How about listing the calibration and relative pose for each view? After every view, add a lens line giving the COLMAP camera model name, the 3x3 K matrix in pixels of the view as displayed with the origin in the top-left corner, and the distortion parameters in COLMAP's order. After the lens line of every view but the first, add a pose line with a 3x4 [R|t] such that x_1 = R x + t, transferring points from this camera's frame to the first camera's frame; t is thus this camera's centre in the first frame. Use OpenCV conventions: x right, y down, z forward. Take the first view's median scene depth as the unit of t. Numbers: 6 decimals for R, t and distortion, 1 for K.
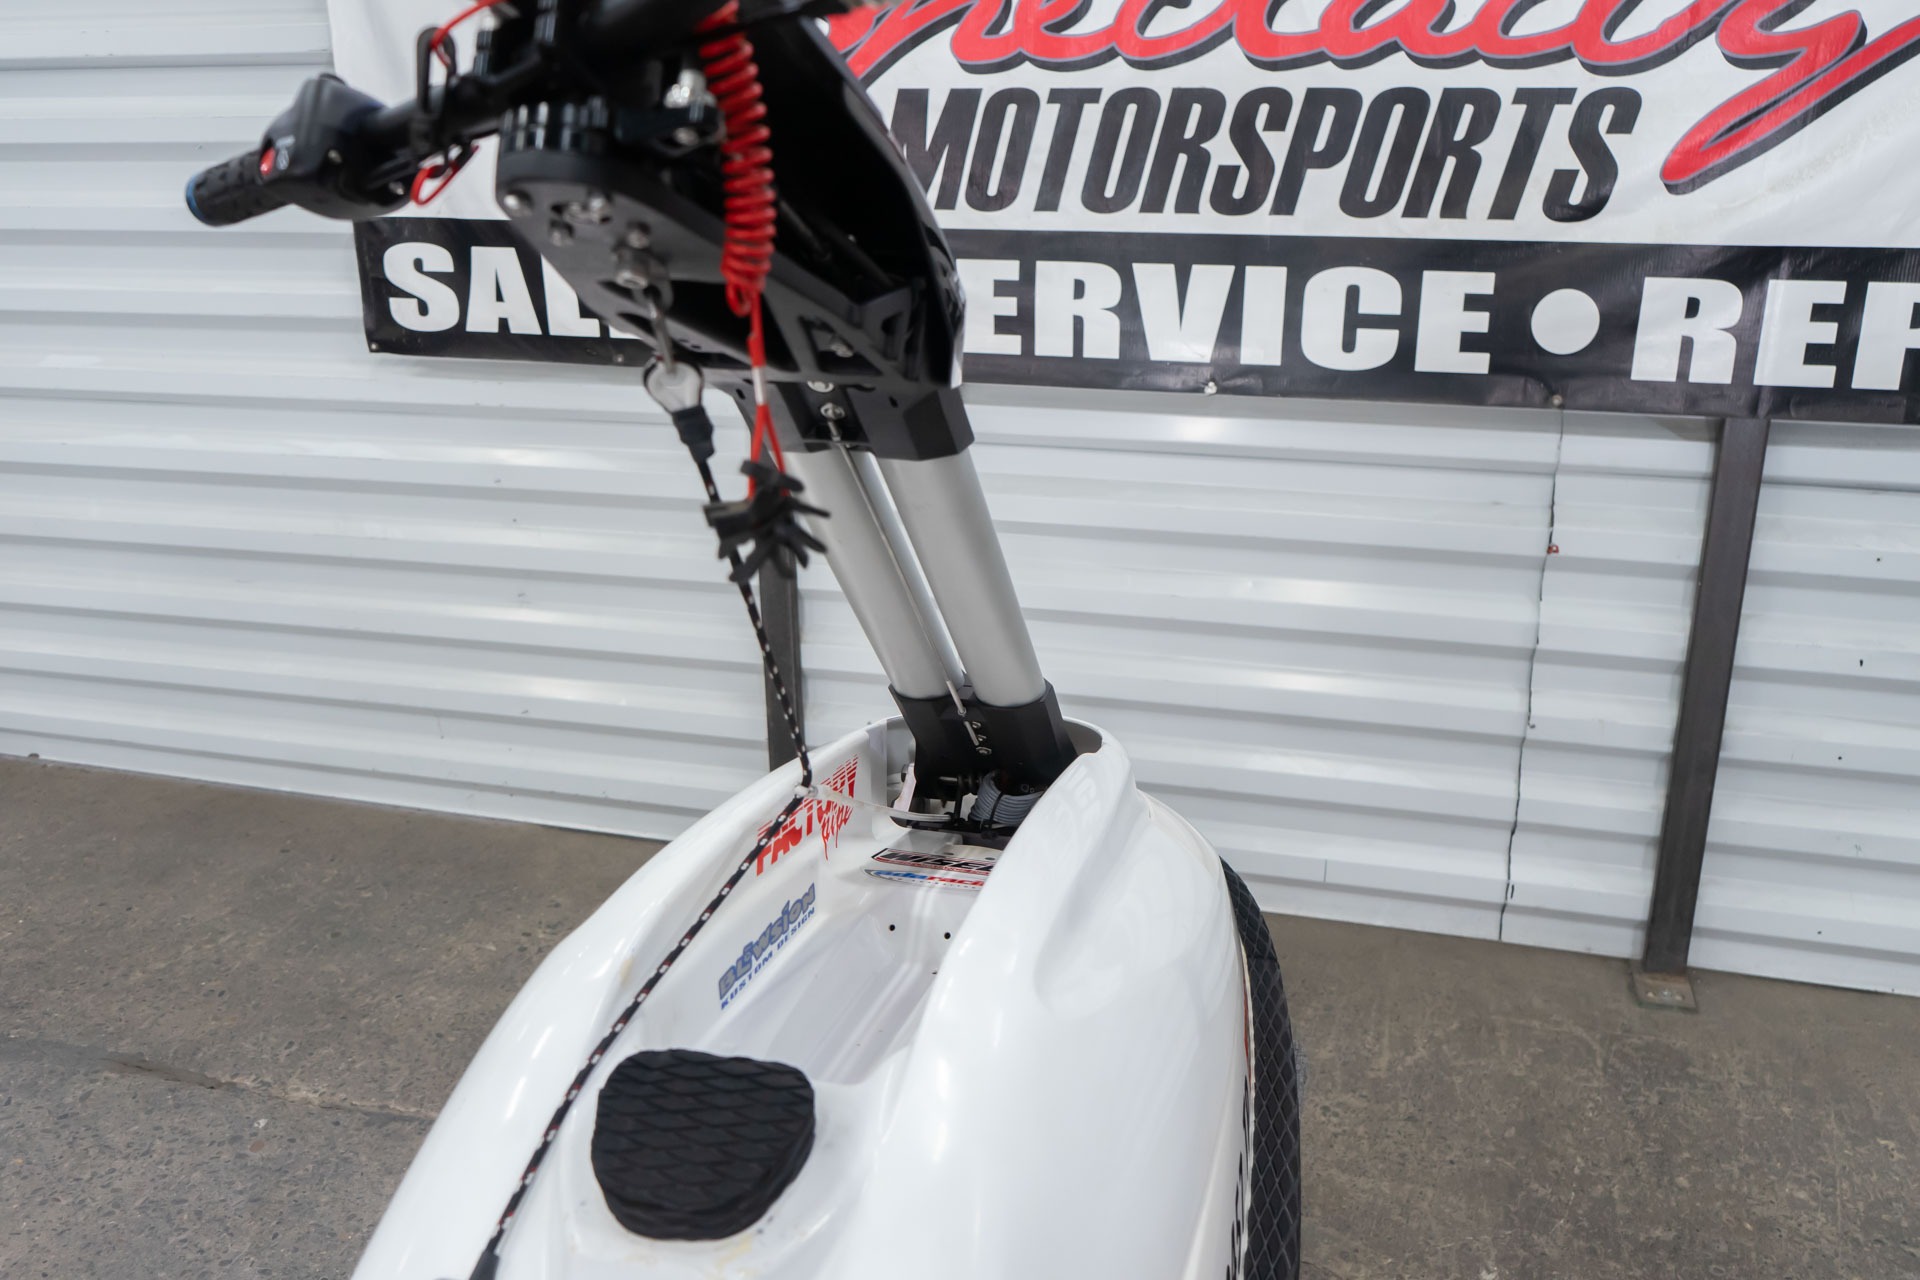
lens RADIAL K [[1574.5, 0, 965.0], [0, 1574.5, 640.7], [0, 0, 1]] dist [-0.017118, 0.023638]
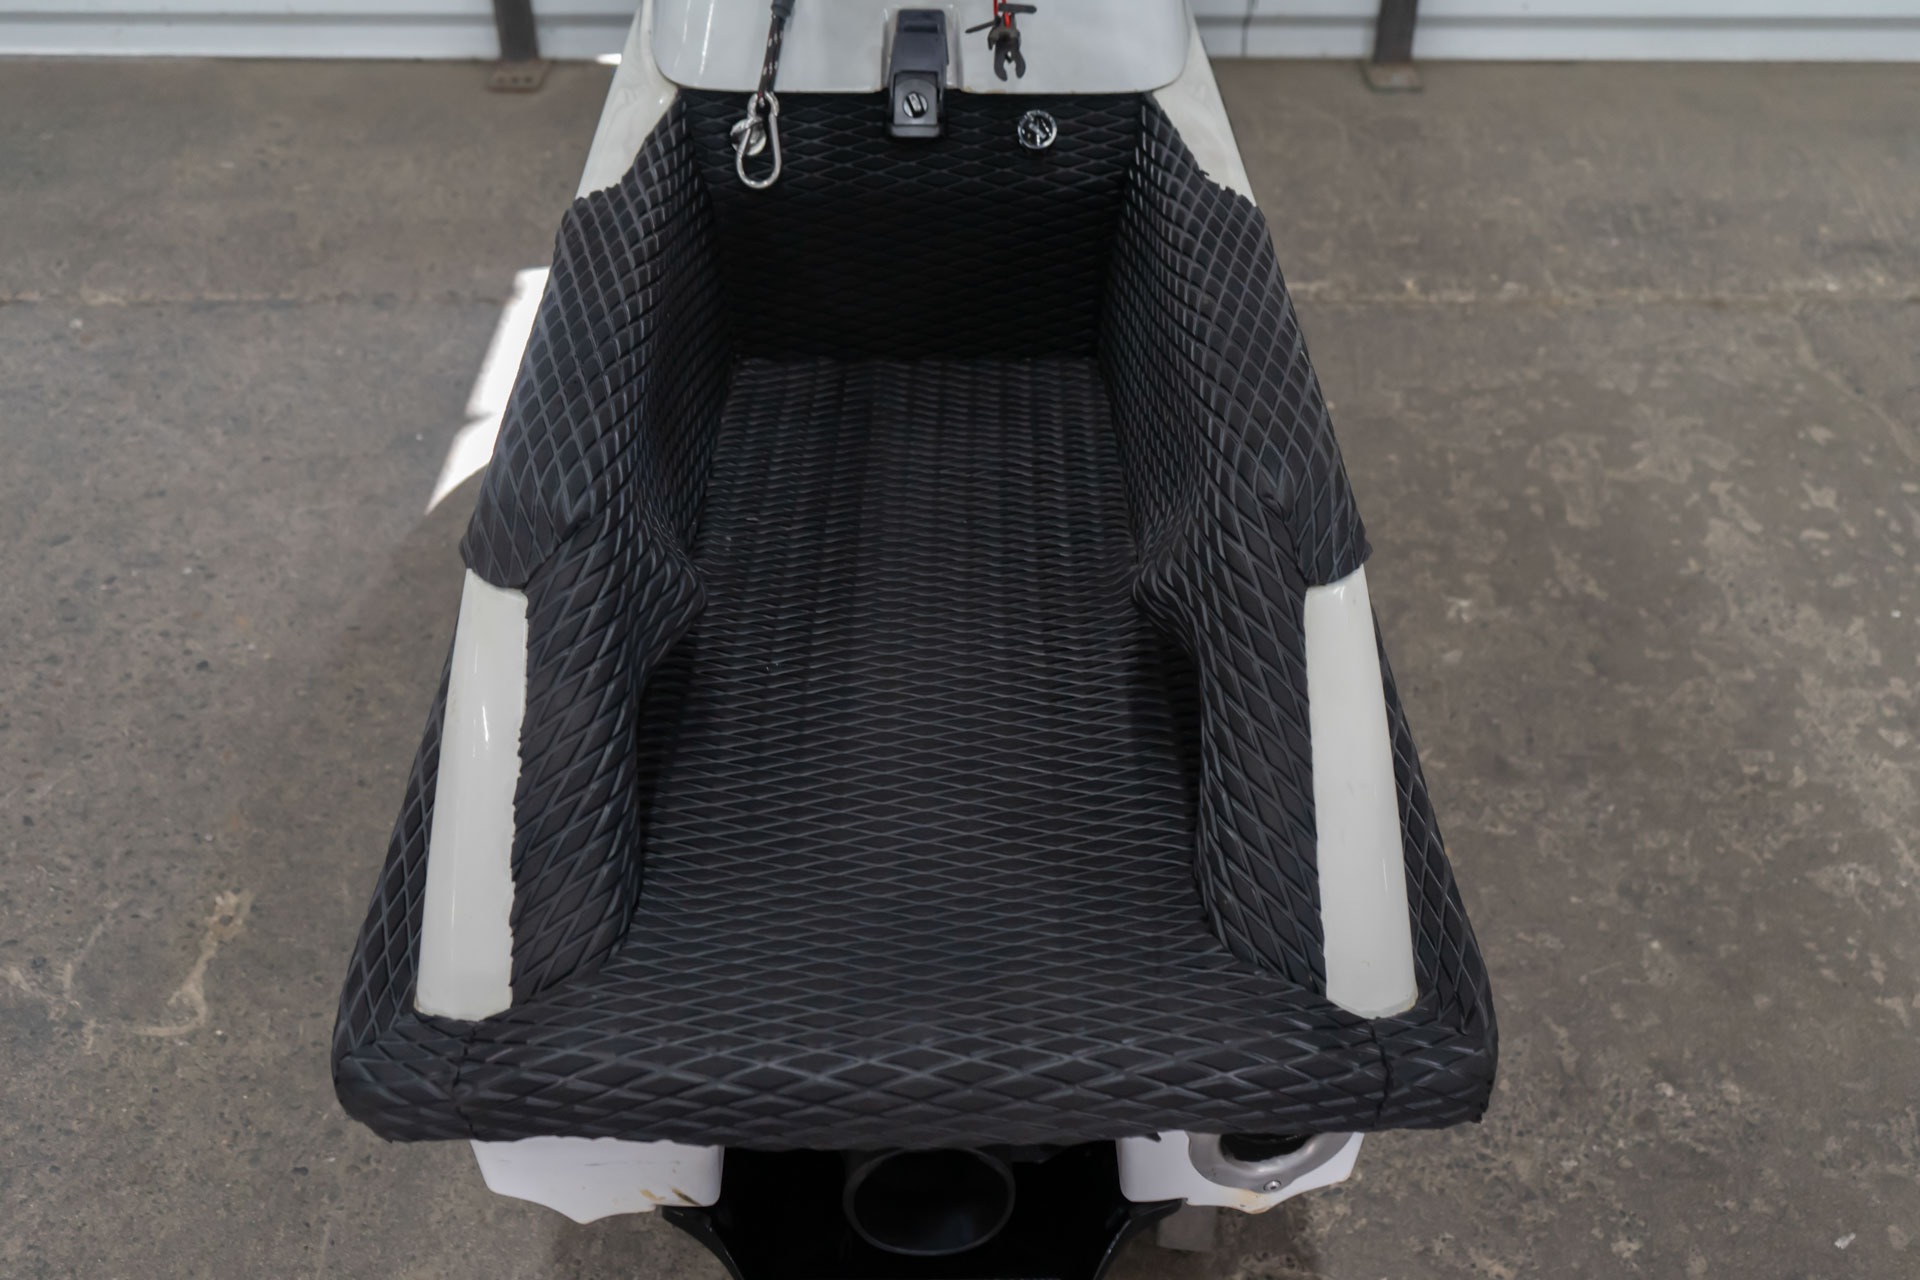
lens RADIAL K [[1991.8, 0, 965.3], [0, 1991.8, 629.4], [0, 0, 1]] dist [0.027570, 0.000000]
pose [[0.963832, -0.153871, 0.217603, -0.208257], [0.079800, 0.945655, 0.315228, 0.133742], [-0.254282, -0.286462, 0.923732, -0.320821]]
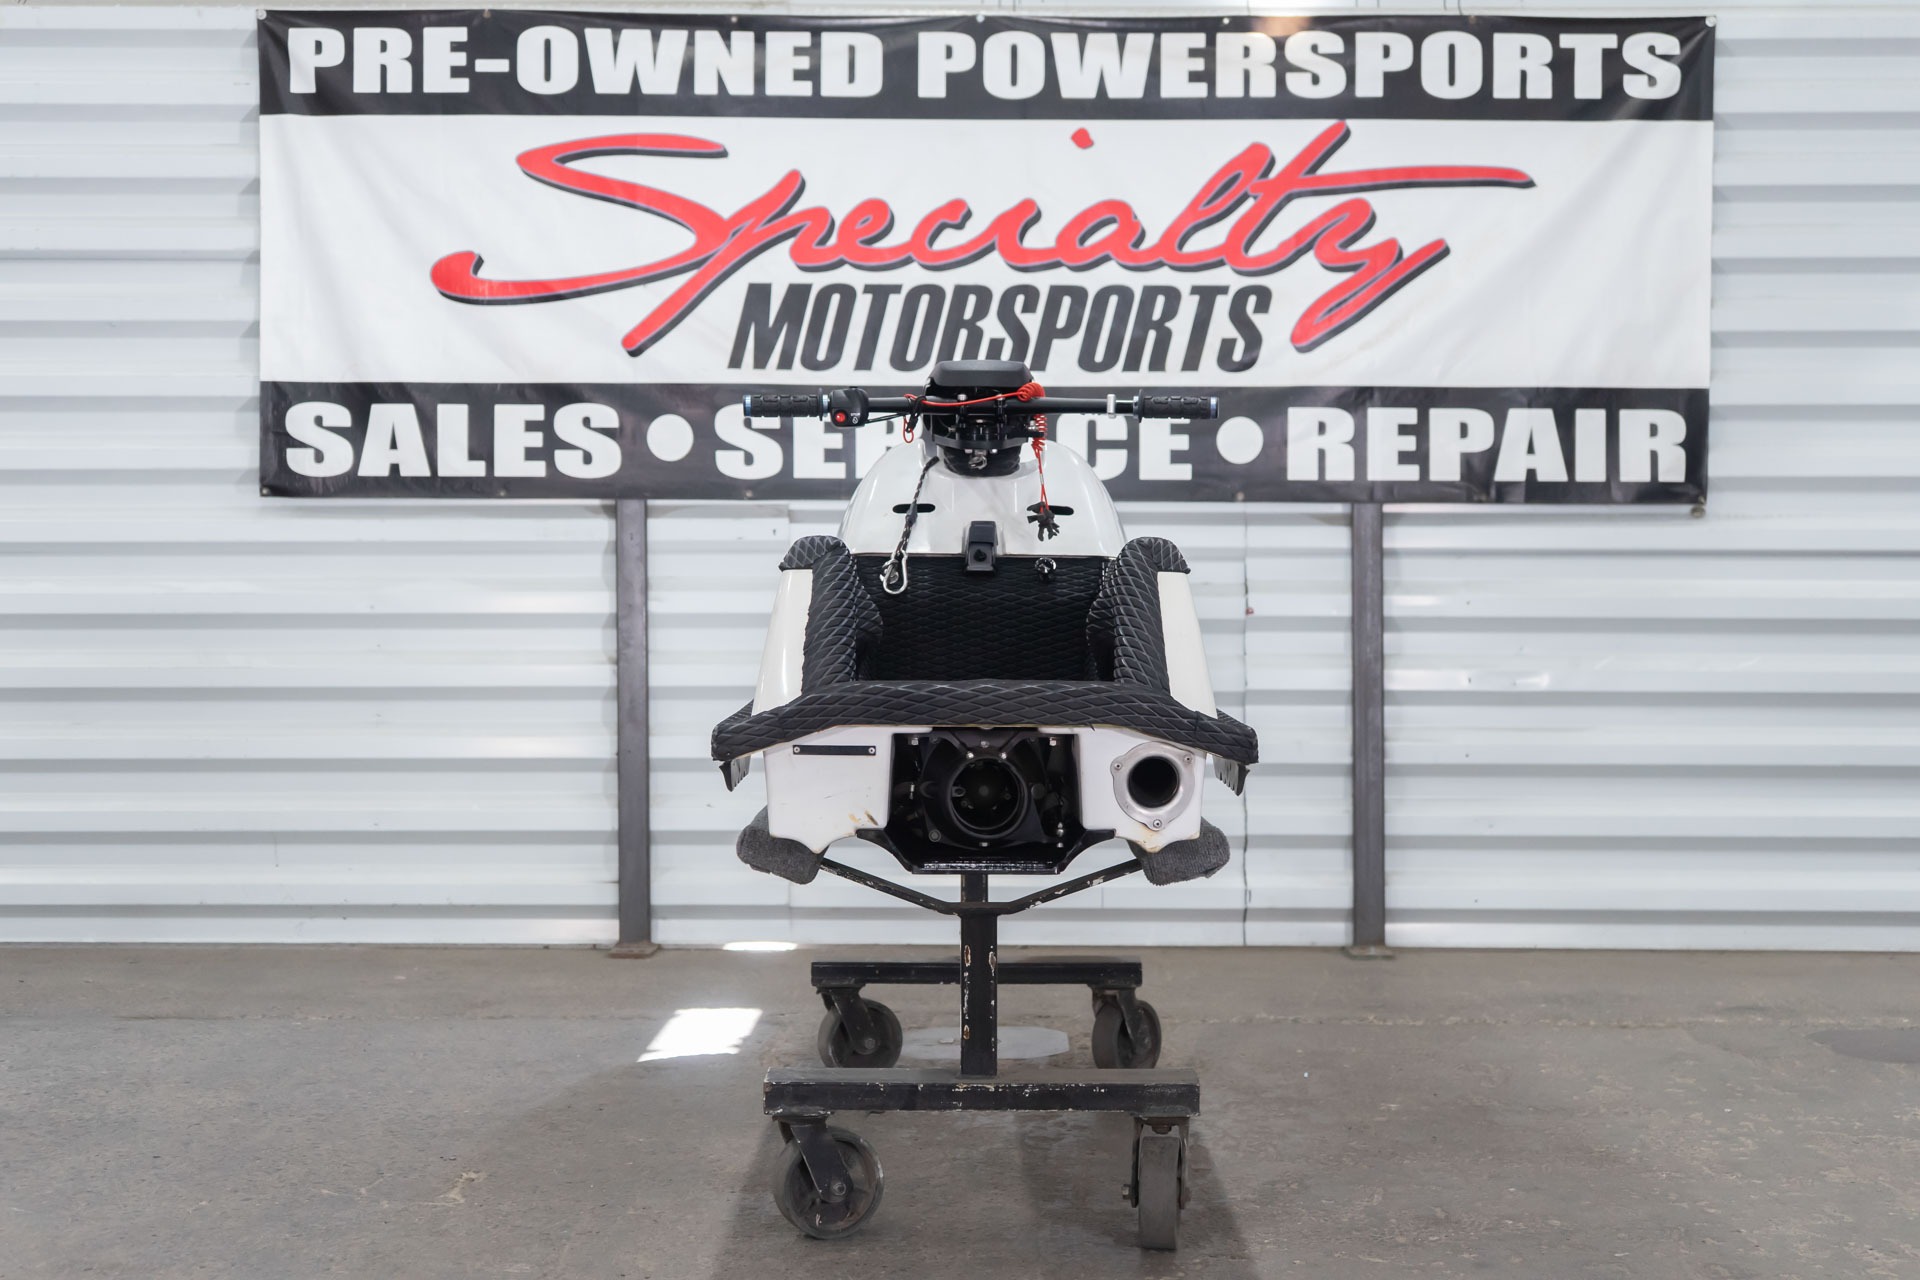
lens RADIAL K [[2619.8, 0, 967.8], [0, 2619.8, 625.8], [0, 0, 1]] dist [0.038420, 0.000000]
pose [[0.967759, 0.003436, 0.251853, -0.436436], [0.076805, 0.948259, -0.308067, 0.645040], [-0.239881, 0.317478, 0.917423, -1.024500]]
